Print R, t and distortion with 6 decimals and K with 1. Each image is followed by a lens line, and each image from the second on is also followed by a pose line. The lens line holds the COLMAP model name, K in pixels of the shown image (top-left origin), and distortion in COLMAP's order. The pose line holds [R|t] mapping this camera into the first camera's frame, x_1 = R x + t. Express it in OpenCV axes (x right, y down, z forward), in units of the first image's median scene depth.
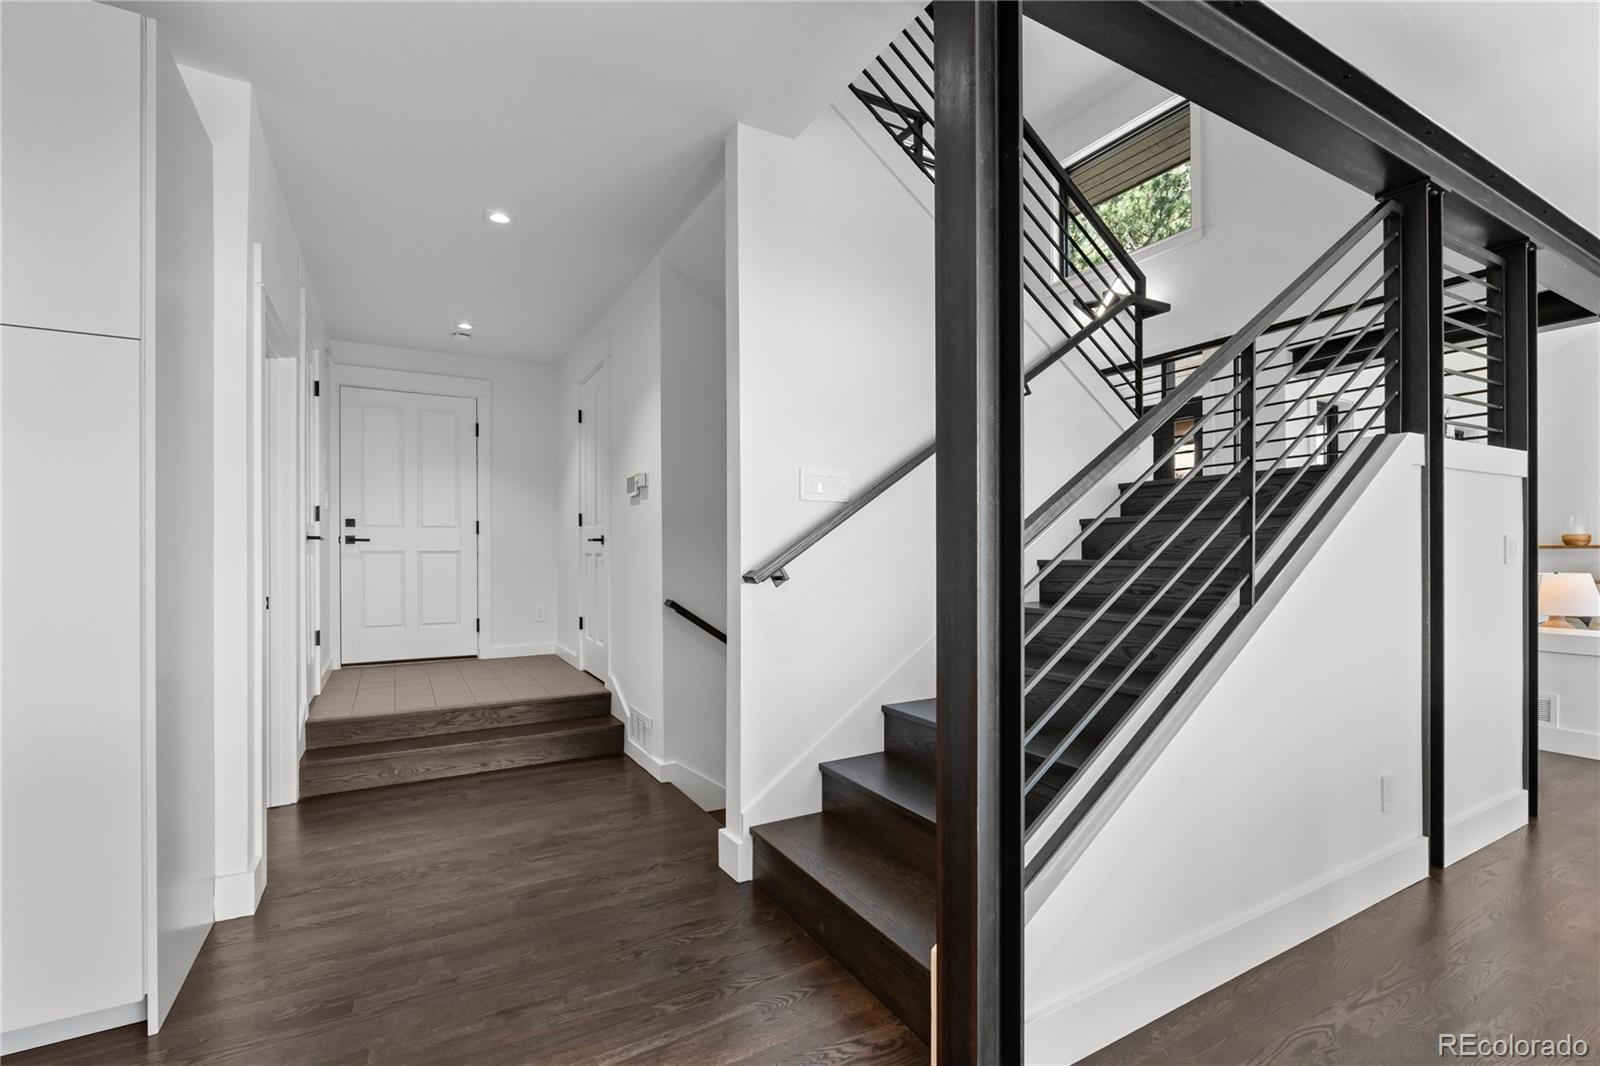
lens RADIAL K [[692.0, 0, 804.5], [0, 692.0, 548.4], [0, 0, 1]] dist [-0.004865, -0.000422]
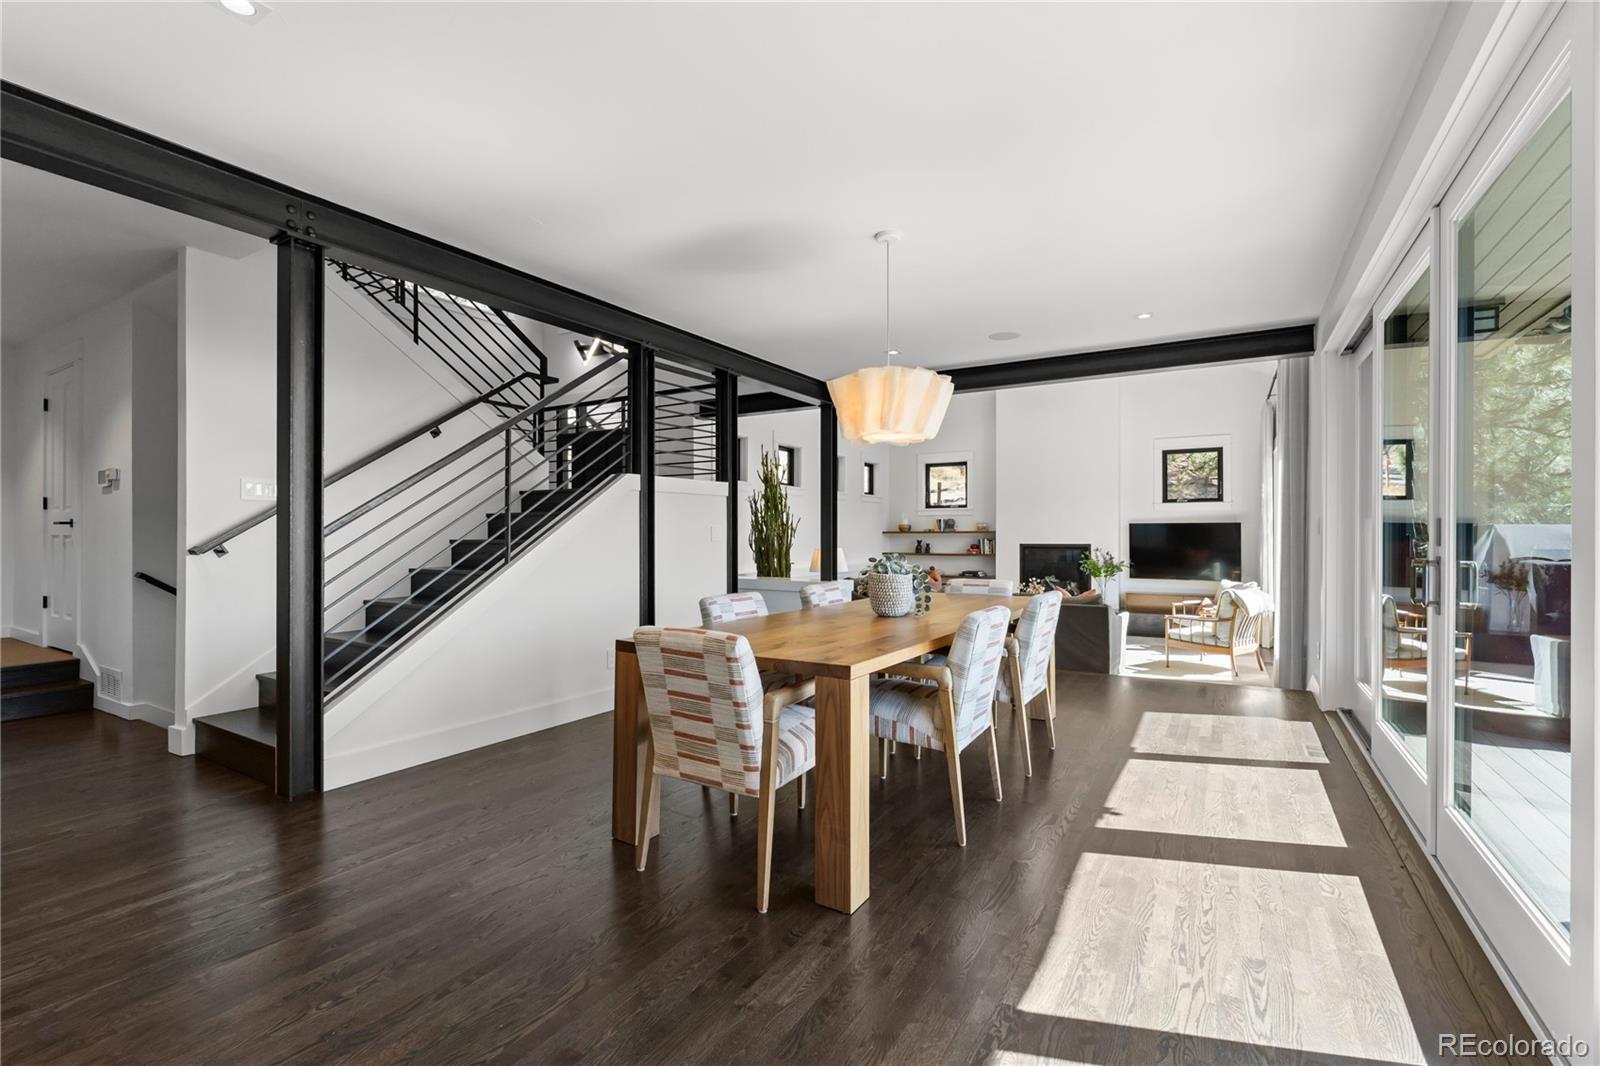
lens RADIAL K [[730.1, 0, 776.4], [0, 730.1, 528.4], [0, 0, 1]] dist [0.003214, 0.000024]
pose [[0.893451, 0.006267, 0.449117, 0.239644], [-0.004145, 0.999975, -0.005707, -0.002096], [-0.449142, 0.003237, 0.893455, -0.700042]]
